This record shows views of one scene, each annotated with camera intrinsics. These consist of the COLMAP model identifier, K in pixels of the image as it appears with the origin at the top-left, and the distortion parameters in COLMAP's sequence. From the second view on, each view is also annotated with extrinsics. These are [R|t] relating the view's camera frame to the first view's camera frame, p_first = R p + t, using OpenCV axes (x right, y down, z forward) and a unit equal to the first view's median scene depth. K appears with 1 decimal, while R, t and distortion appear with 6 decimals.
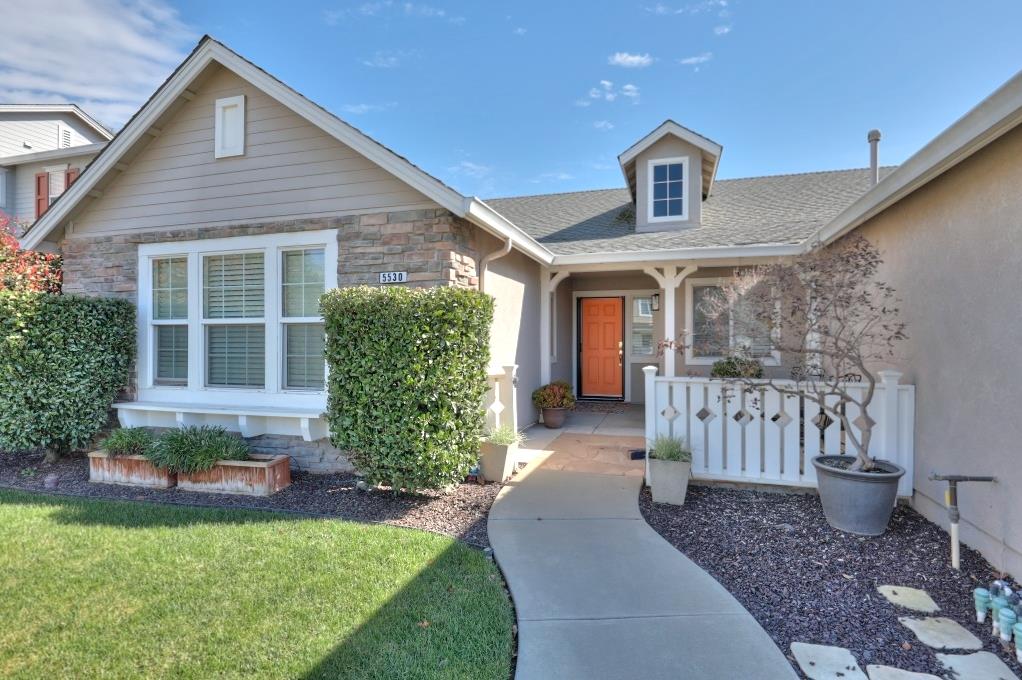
lens RADIAL K [[525.7, 0, 511.0], [0, 525.7, 346.5], [0, 0, 1]] dist [-0.004231, -0.000196]
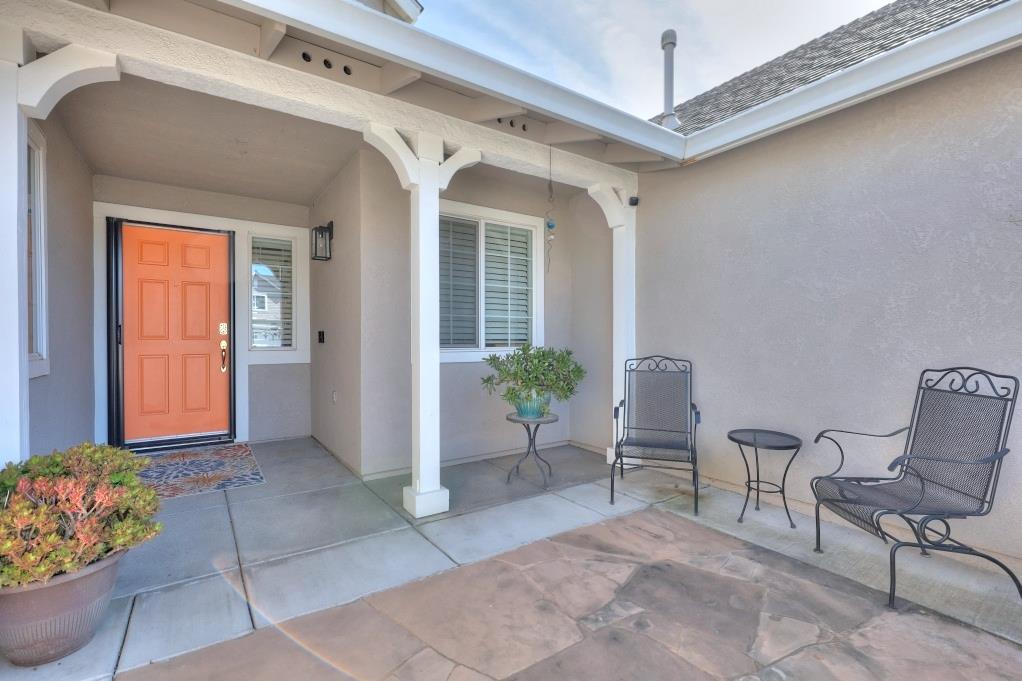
lens RADIAL K [[465.8, 0, 512.0], [0, 465.8, 342.6], [0, 0, 1]] dist [0.004849, 0.000332]
pose [[0.620661, -0.007922, 0.784039, 0.053068], [0.009933, 0.999948, 0.002240, 0.018618], [-0.784016, 0.006398, 0.620708, 0.862949]]
